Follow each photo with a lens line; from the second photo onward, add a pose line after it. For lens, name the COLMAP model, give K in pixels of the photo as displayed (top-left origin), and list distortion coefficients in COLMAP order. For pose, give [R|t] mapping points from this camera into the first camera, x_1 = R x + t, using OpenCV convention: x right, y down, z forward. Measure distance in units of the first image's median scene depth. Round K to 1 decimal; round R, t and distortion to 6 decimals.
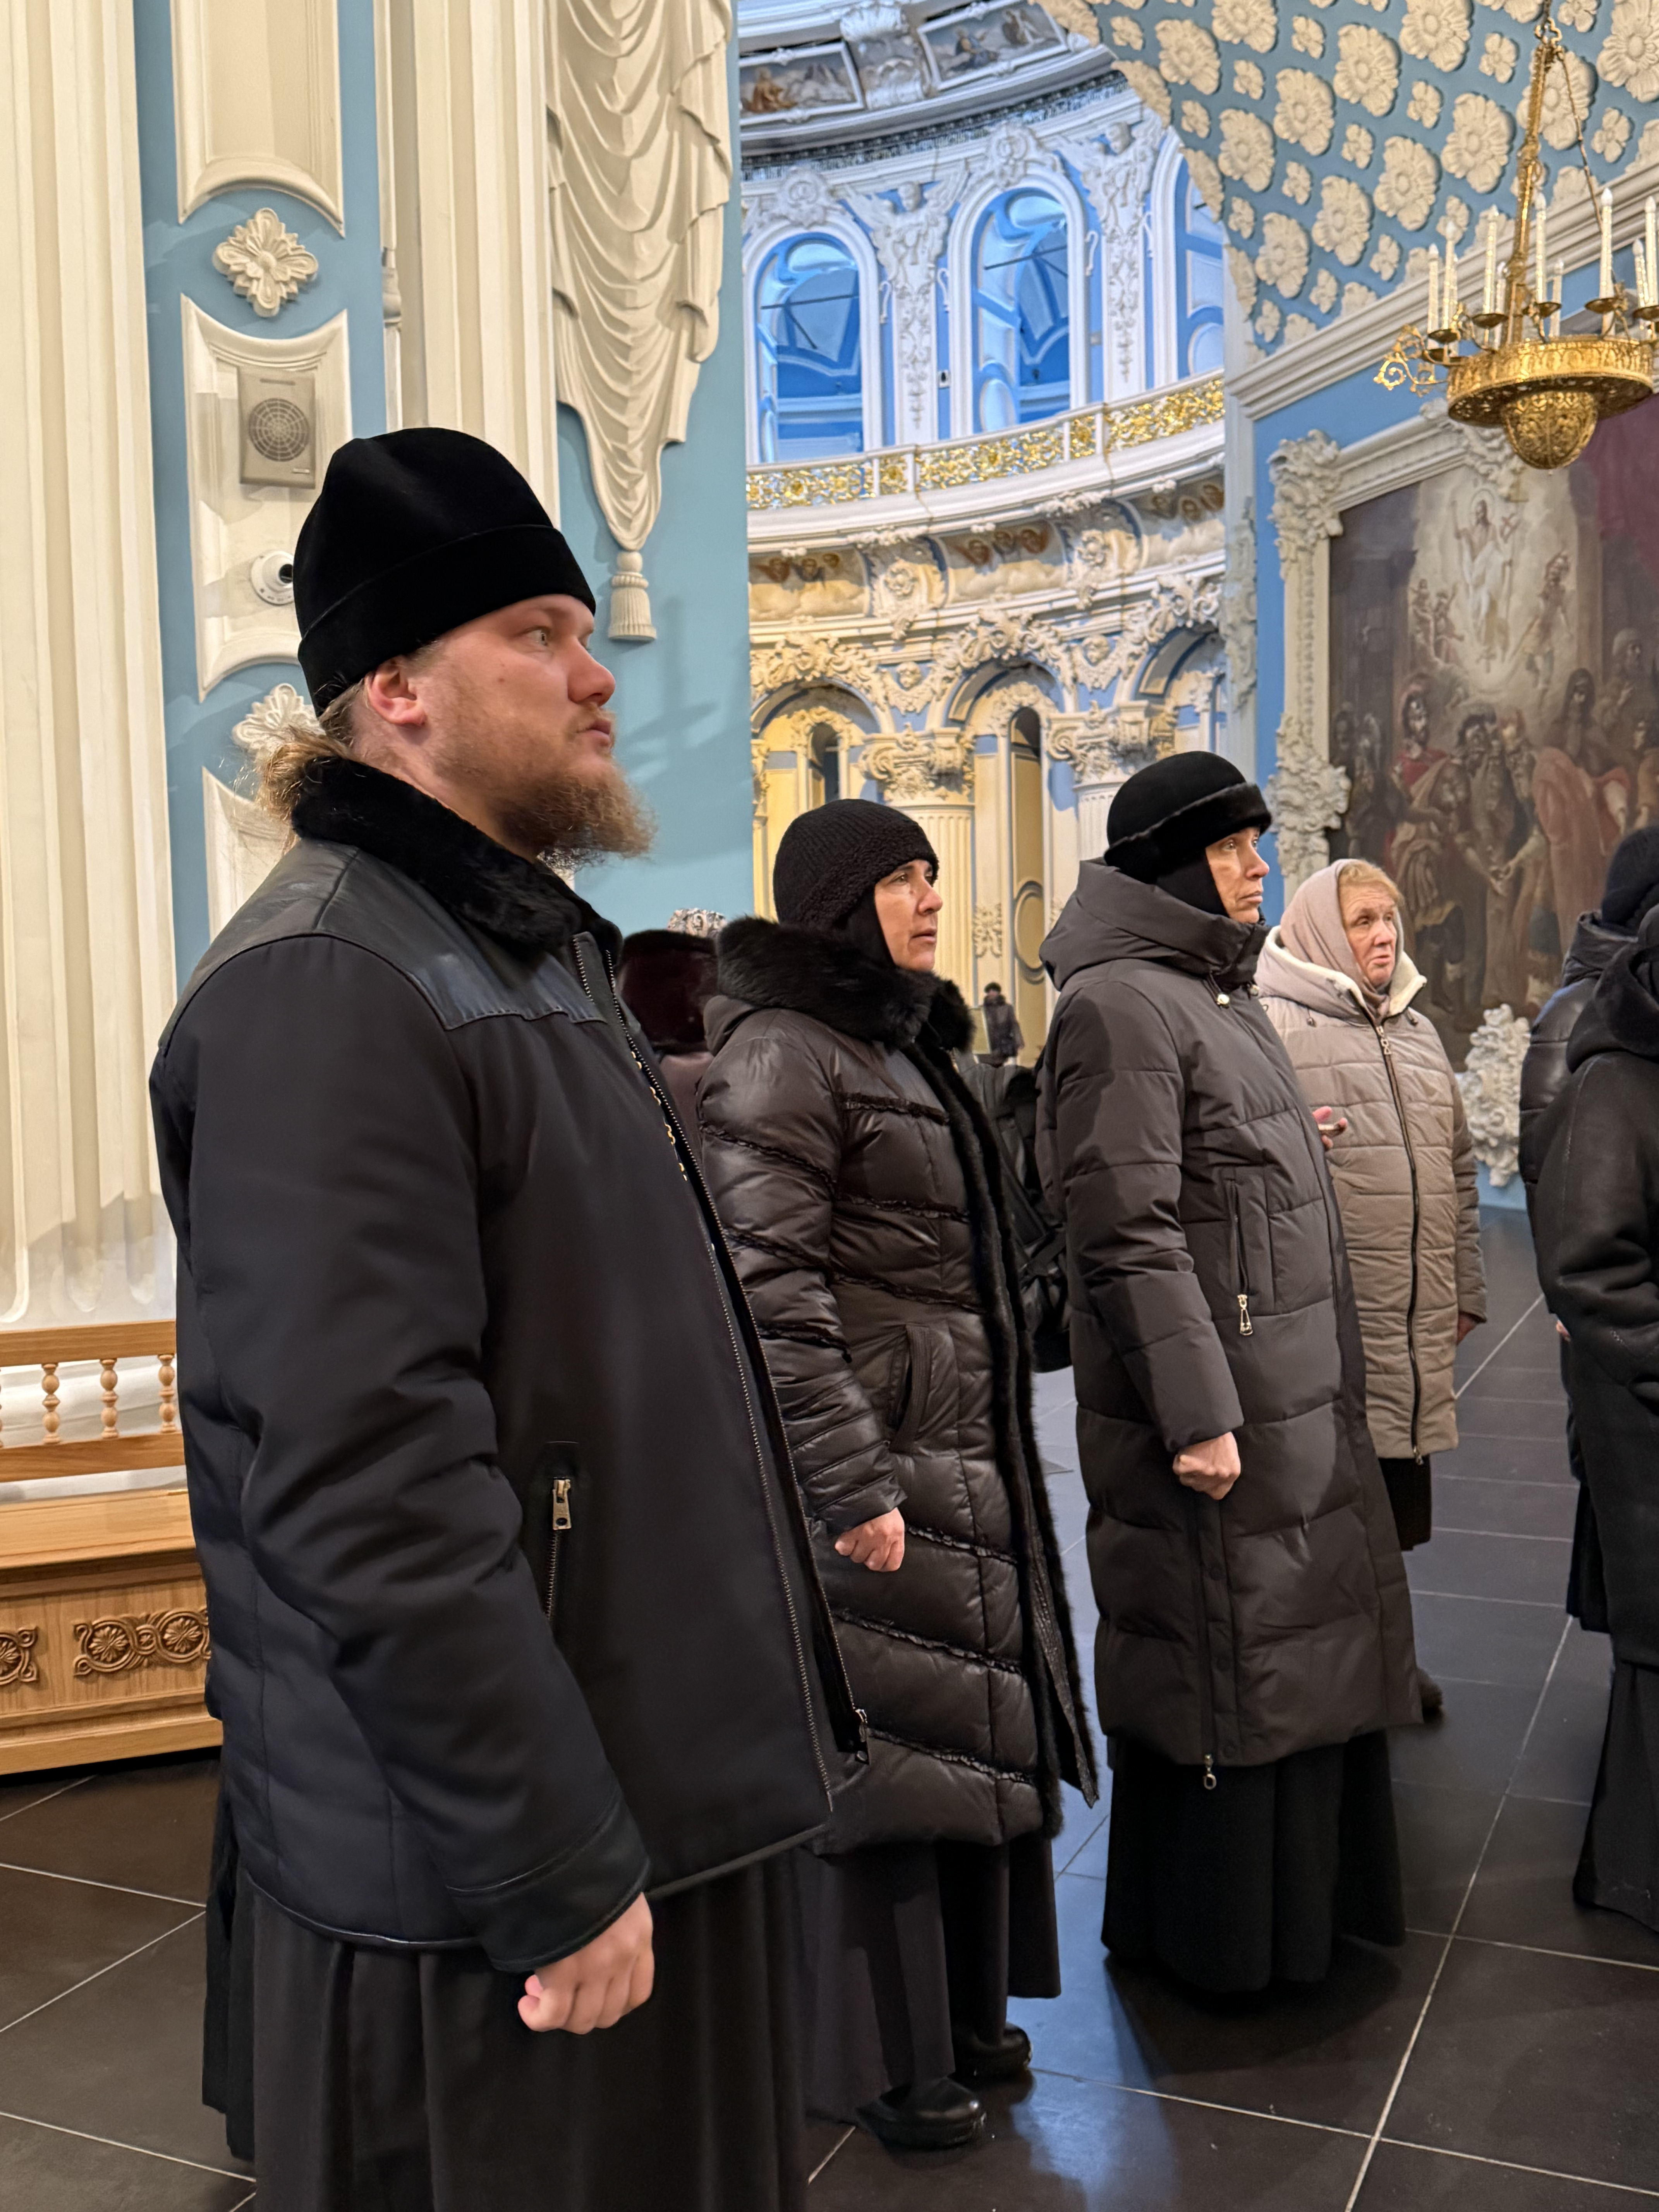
lens RADIAL K [[2131.2, 0, 829.5], [0, 2131.2, 1106.0], [0, 0, 1]] dist [0.164252, -0.261277]
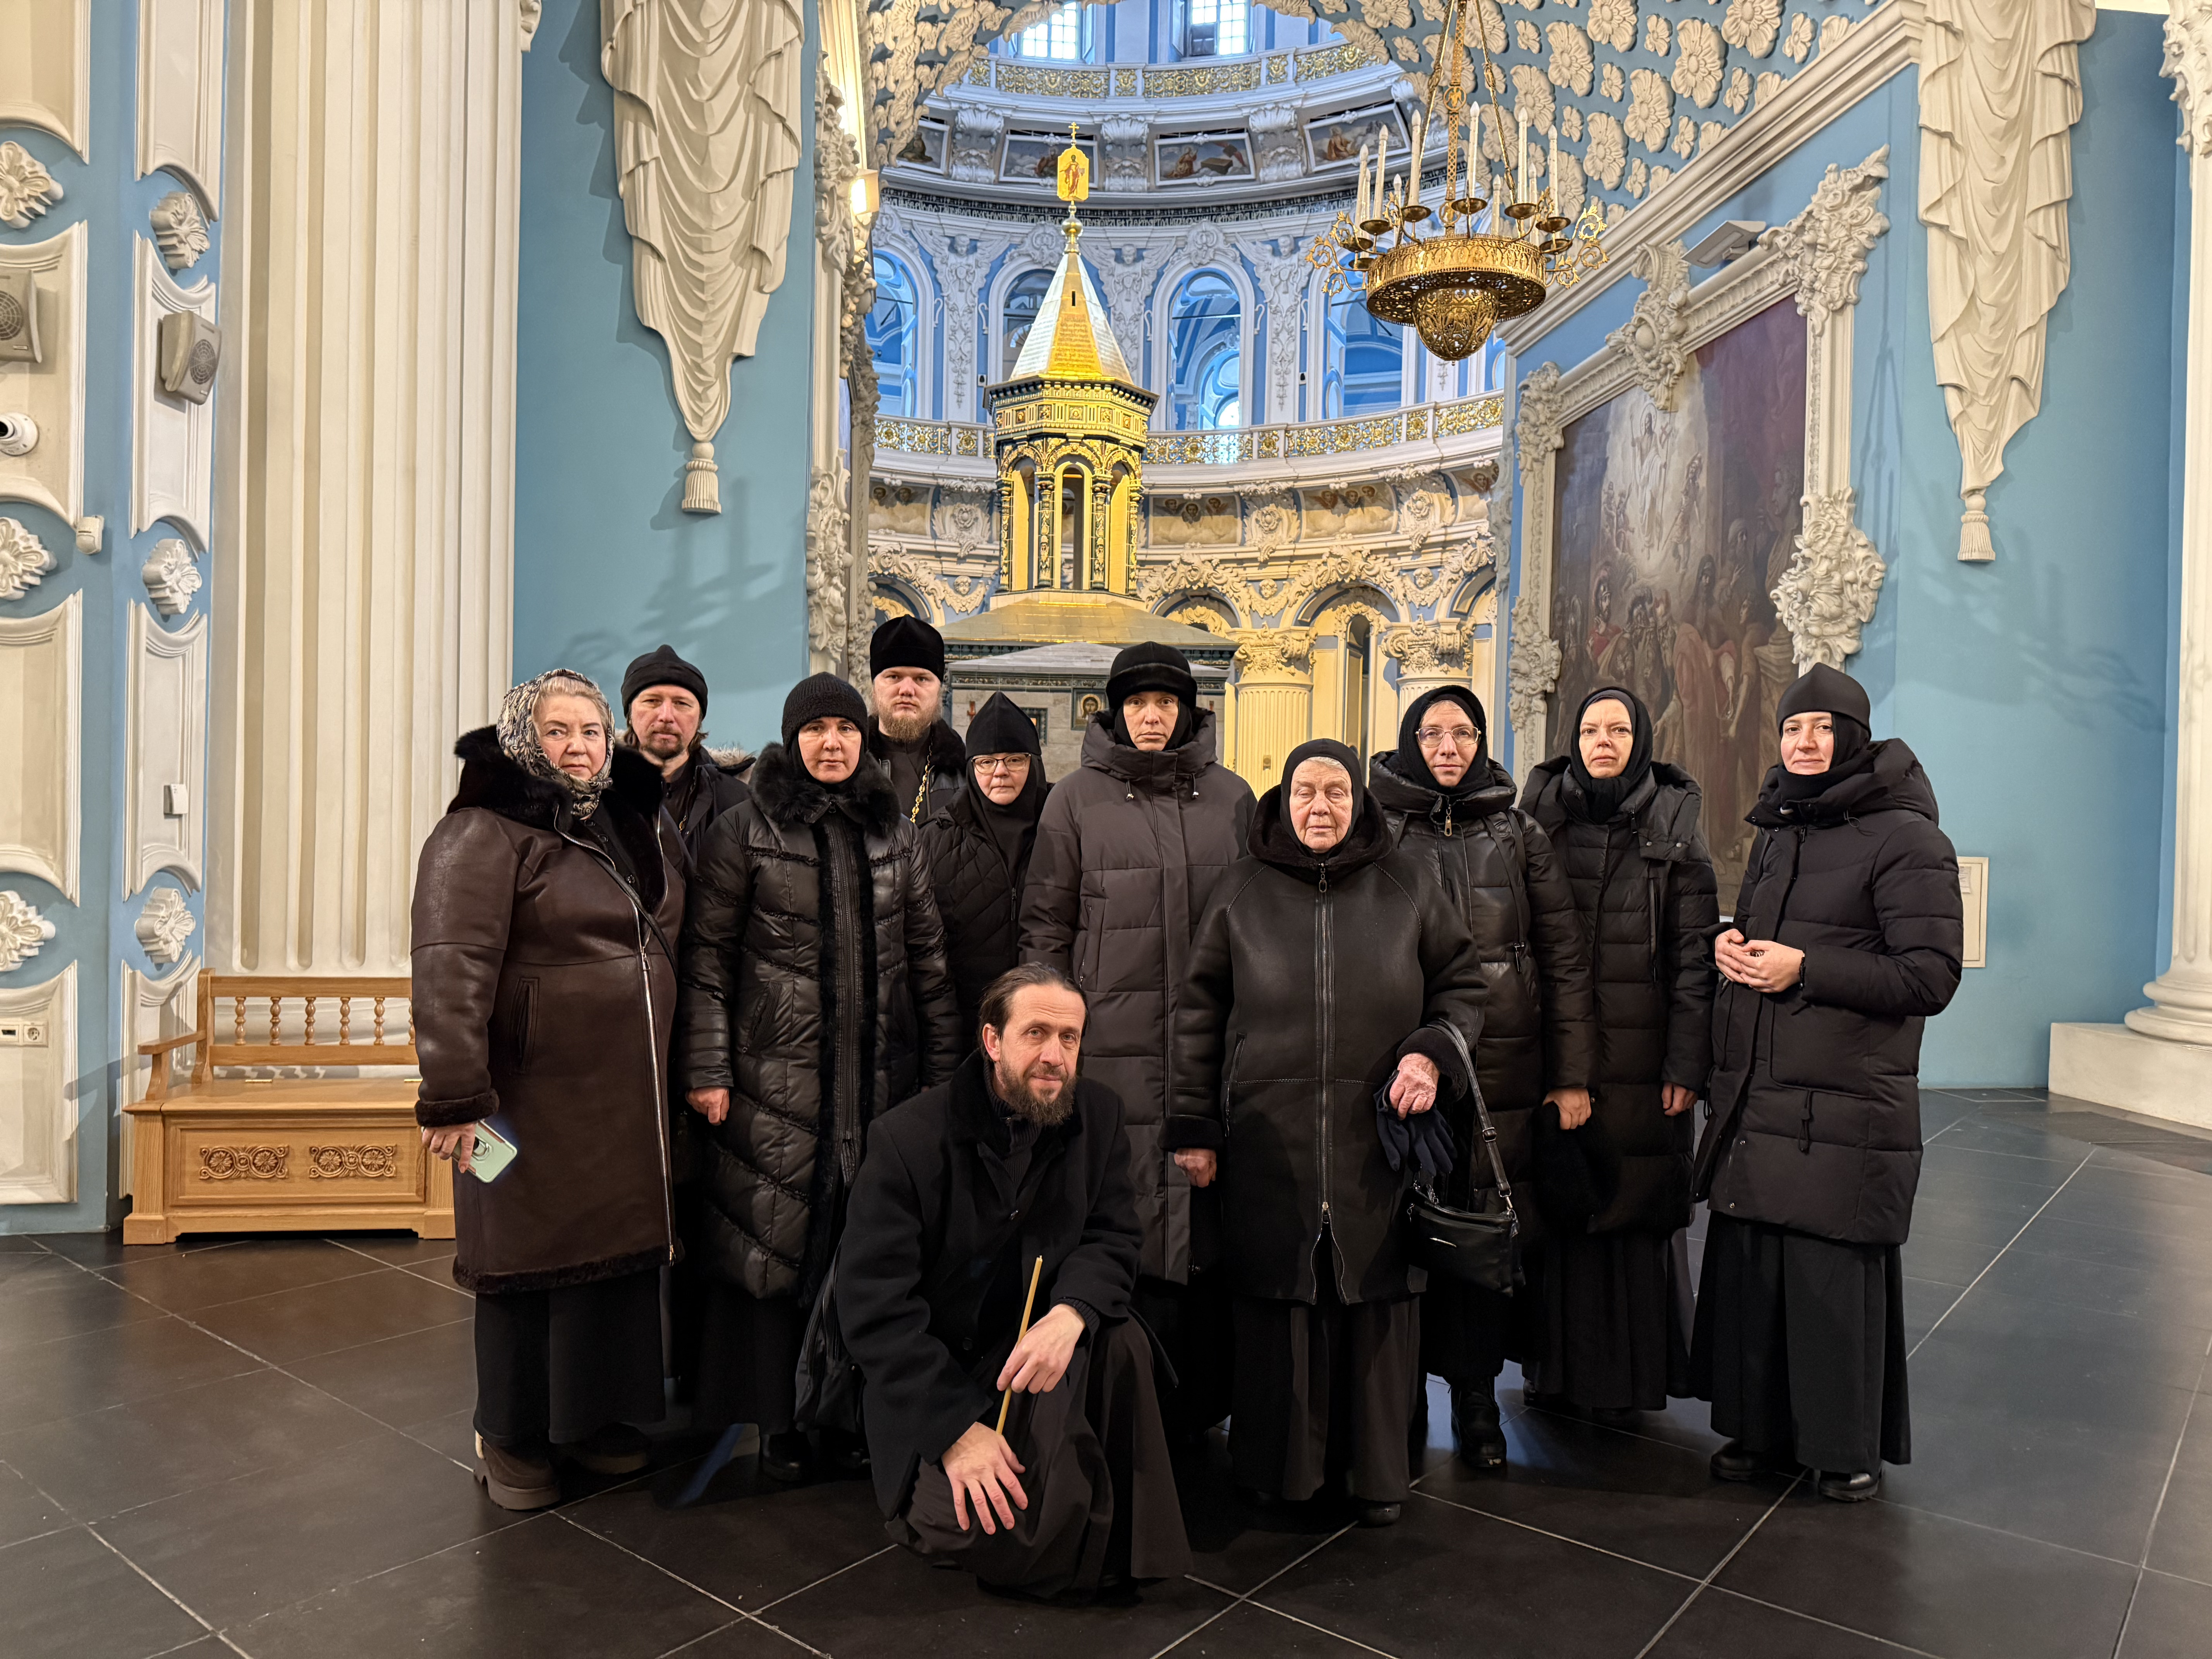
lens RADIAL K [[1558.2, 0, 1106.0], [0, 1558.2, 829.5], [0, 0, 1]] dist [0.158686, -0.211493]
pose [[0.967506, 0.044897, -0.248831, 0.097500], [-0.056191, 0.997679, -0.038469, -0.002849], [0.246527, 0.051201, 0.967783, 0.046485]]
